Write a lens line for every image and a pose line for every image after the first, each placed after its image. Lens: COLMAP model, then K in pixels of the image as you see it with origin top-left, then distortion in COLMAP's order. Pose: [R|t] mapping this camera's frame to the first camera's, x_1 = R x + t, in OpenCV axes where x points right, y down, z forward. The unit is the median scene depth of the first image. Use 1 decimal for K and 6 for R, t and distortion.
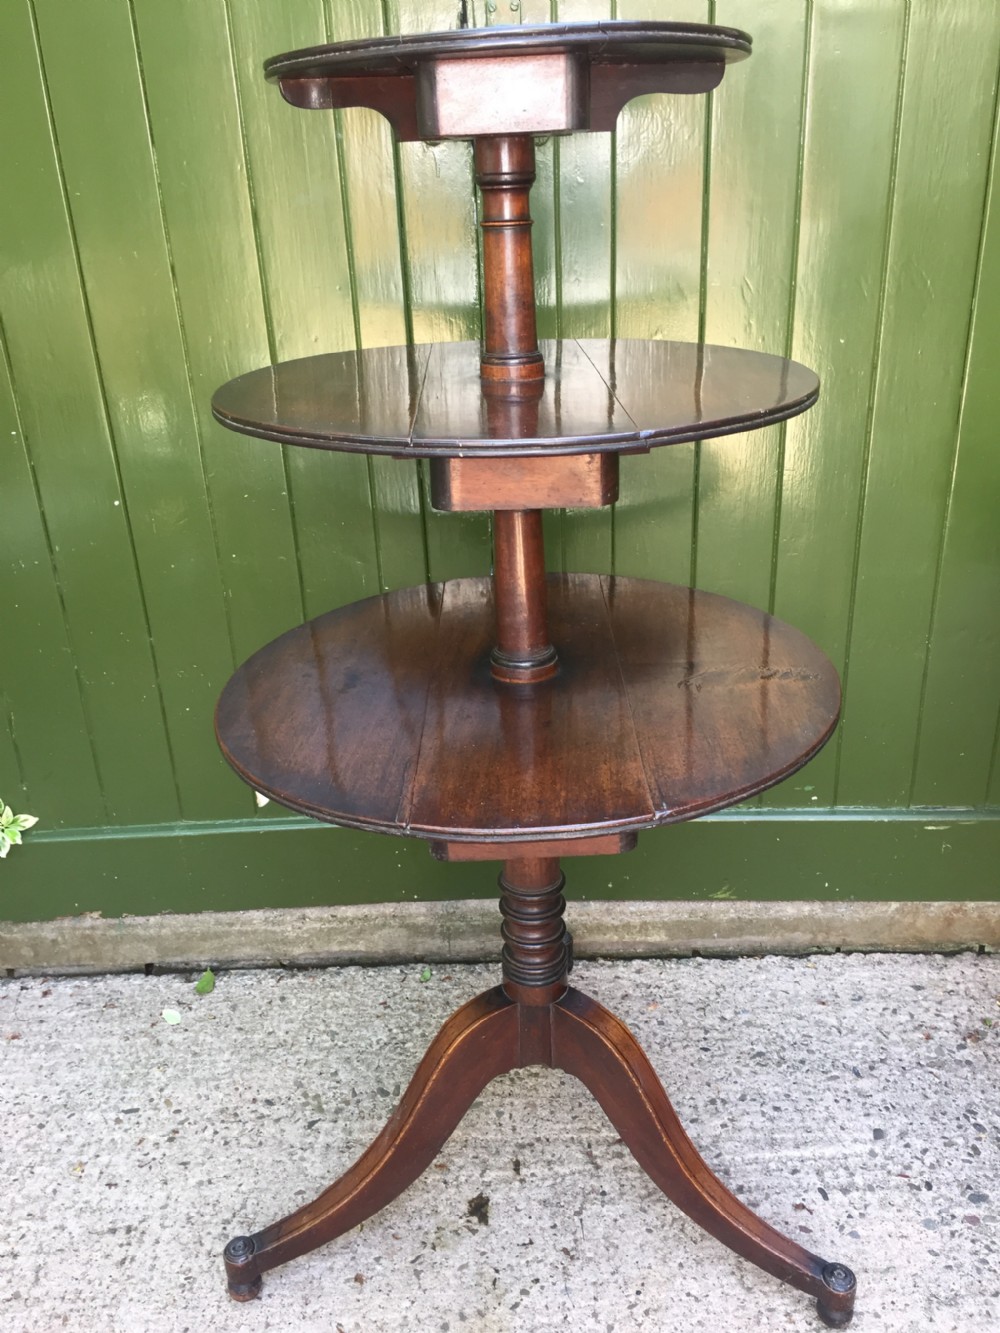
lens RADIAL K [[1152.8, 0, 502.4], [0, 1152.8, 673.6], [0, 0, 1]] dist [0.082094, -0.125840]
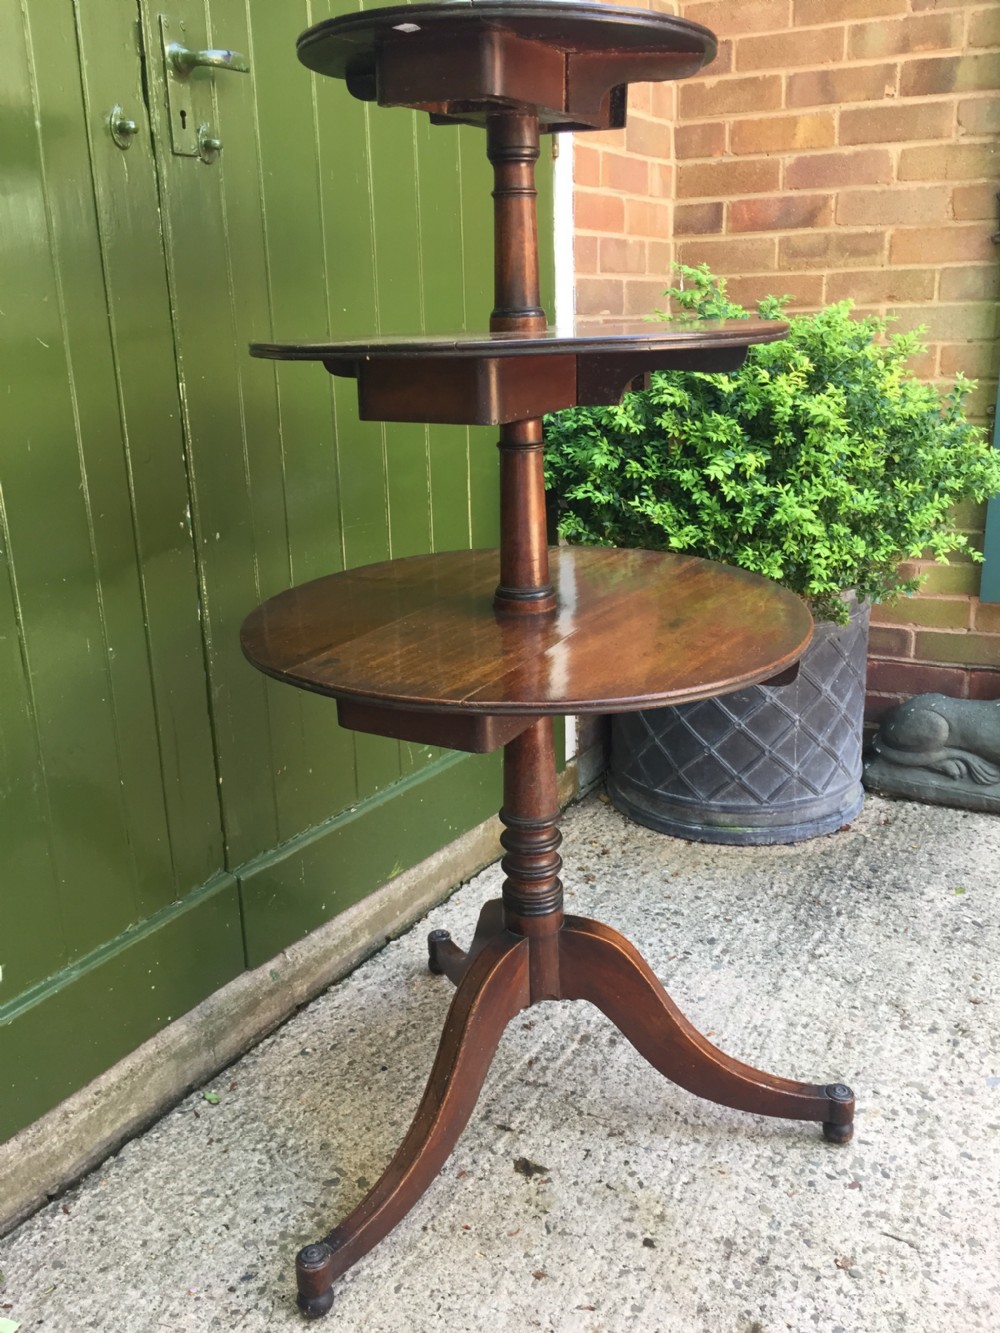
lens RADIAL K [[1152.8, 0, 509.2], [0, 1152.8, 670.9], [0, 0, 1]] dist [0.082094, -0.125840]
pose [[0.508918, -0.230444, 0.829396, -0.706757], [0.354096, 0.934252, 0.042304, 0.009208], [-0.784613, 0.272156, 0.557057, 0.312031]]
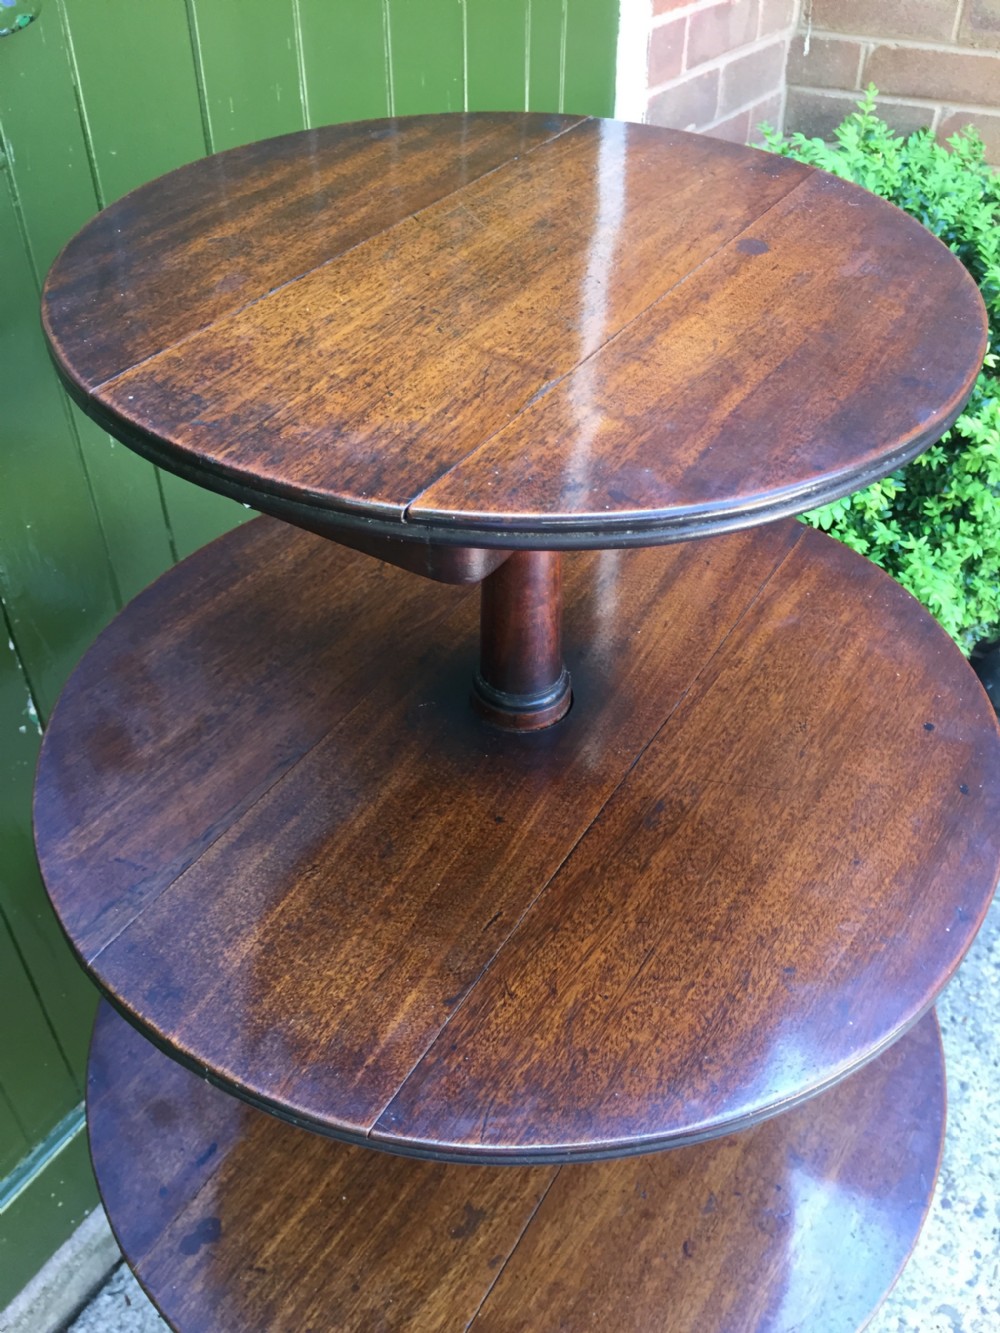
lens RADIAL K [[1152.8, 0, 506.2], [0, 1152.8, 676.9], [0, 0, 1]] dist [0.082094, -0.125840]
pose [[0.546021, -0.509847, 0.664768, -0.291614], [0.316024, 0.860224, 0.400180, -0.358959], [-0.775880, -0.008424, 0.630824, 0.405845]]
